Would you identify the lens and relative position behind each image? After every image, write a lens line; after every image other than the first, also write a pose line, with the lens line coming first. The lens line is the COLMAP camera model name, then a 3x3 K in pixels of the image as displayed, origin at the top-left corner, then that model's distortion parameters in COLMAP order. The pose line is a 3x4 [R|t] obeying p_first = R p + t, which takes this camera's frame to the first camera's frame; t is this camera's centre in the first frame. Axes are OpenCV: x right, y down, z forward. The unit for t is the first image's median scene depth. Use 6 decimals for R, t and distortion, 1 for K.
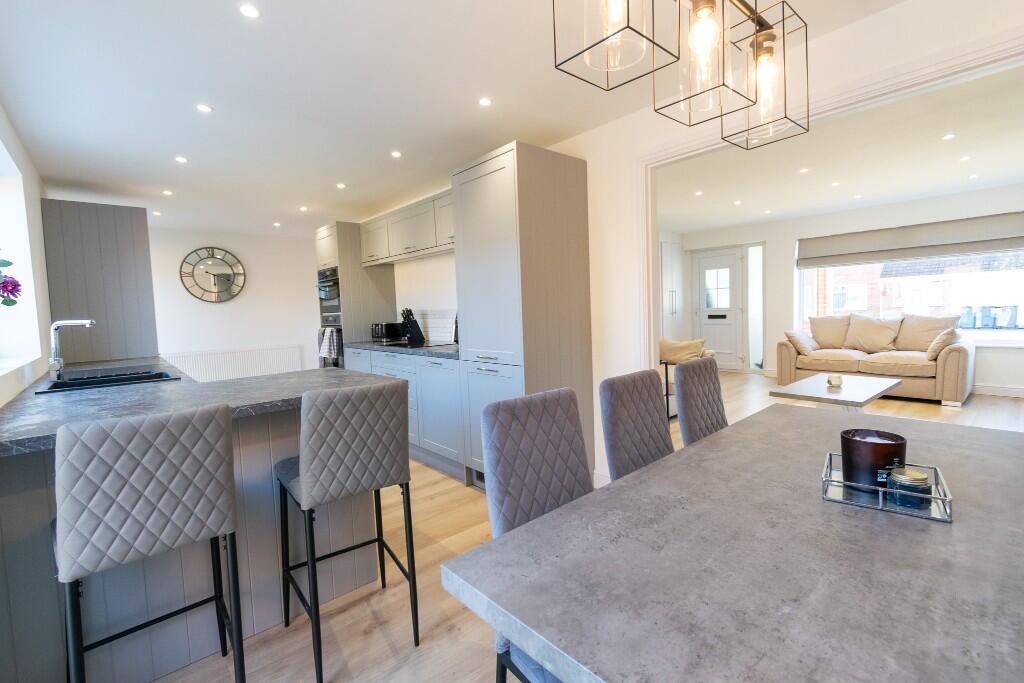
lens RADIAL K [[454.1, 0, 515.1], [0, 454.1, 334.7], [0, 0, 1]] dist [0.011517, 0.000236]
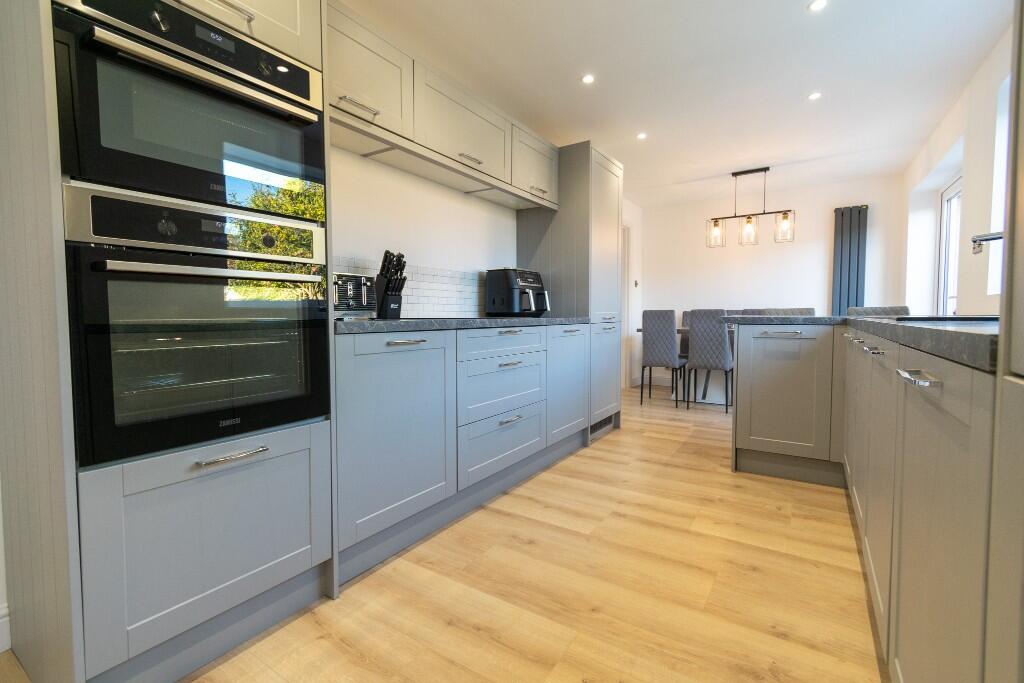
lens RADIAL K [[454.1, 0, 514.0], [0, 454.1, 336.0], [0, 0, 1]] dist [0.011517, 0.000236]
pose [[-0.277617, -0.008735, 0.960652, -0.711349], [0.068366, 0.997244, 0.028825, 0.026914], [-0.958256, 0.073678, -0.276255, 0.963166]]
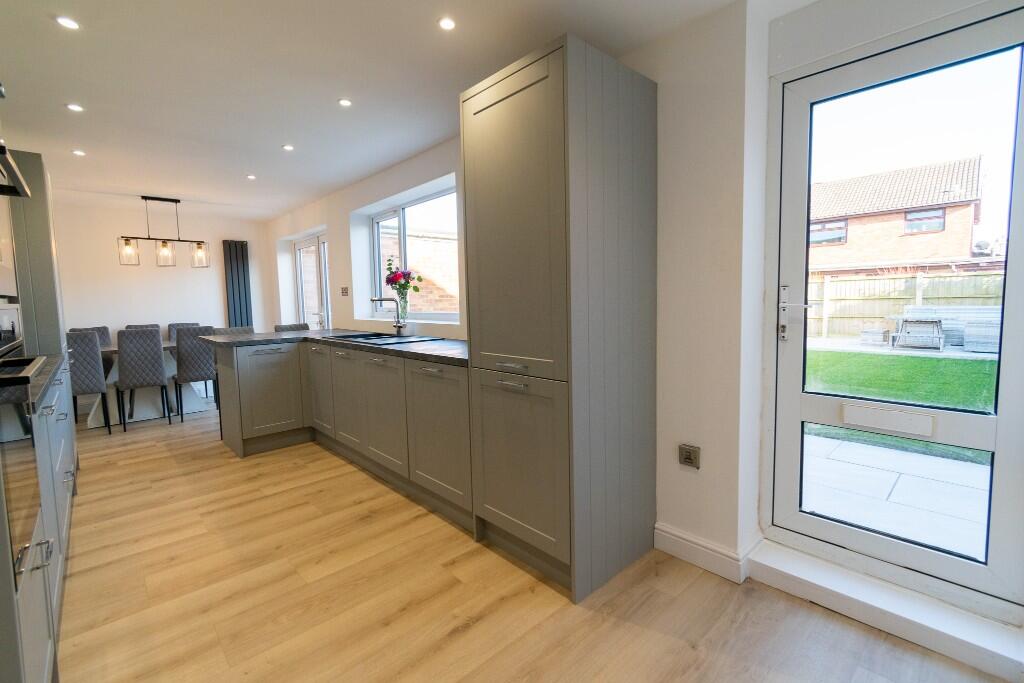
lens RADIAL K [[454.1, 0, 509.8], [0, 454.1, 338.8], [0, 0, 1]] dist [0.011517, 0.000236]
pose [[-0.998036, 0.059976, -0.018094, -0.676037], [0.056763, 0.987971, 0.143845, -0.051874], [0.026504, 0.142536, -0.989435, 1.309426]]
